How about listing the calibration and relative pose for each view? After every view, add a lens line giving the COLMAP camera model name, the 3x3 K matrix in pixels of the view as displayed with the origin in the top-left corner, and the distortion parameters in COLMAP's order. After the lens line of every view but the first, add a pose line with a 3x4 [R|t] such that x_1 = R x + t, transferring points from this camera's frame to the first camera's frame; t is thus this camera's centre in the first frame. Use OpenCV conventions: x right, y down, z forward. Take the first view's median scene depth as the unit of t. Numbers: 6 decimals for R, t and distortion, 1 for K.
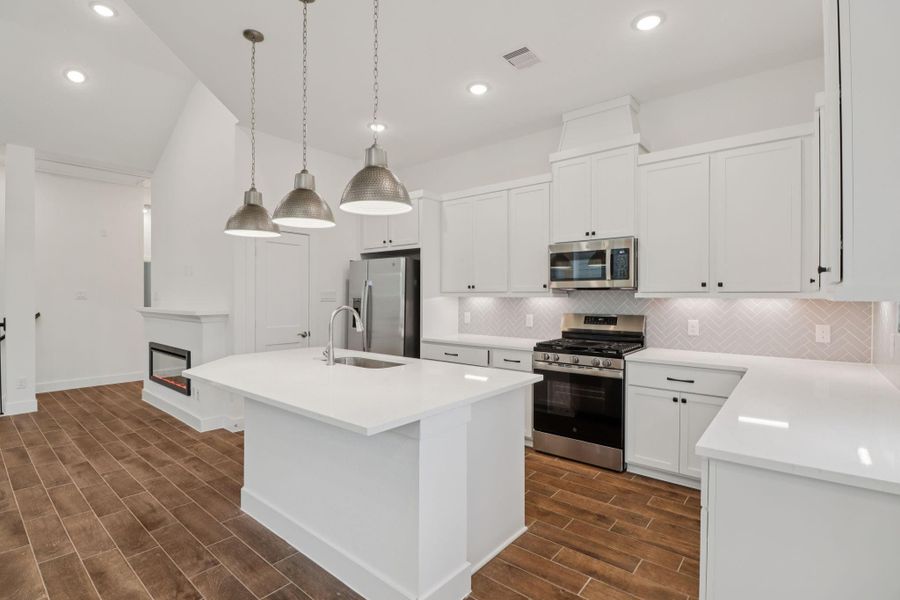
lens RADIAL K [[425.8, 0, 452.7], [0, 425.8, 298.7], [0, 0, 1]] dist [-0.009505, -0.003820]
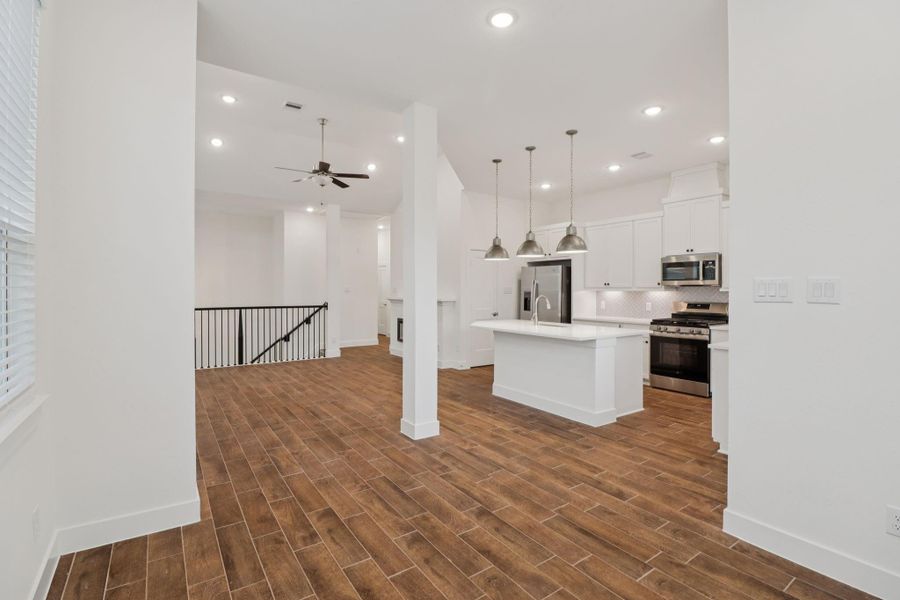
lens RADIAL K [[425.8, 0, 447.3], [0, 425.8, 291.4], [0, 0, 1]] dist [-0.009505, -0.003820]
pose [[0.960879, -0.000090, -0.276968, -0.100909], [-0.000705, 0.999996, -0.002773, 0.003010], [0.276967, 0.002860, 0.960875, -0.743988]]
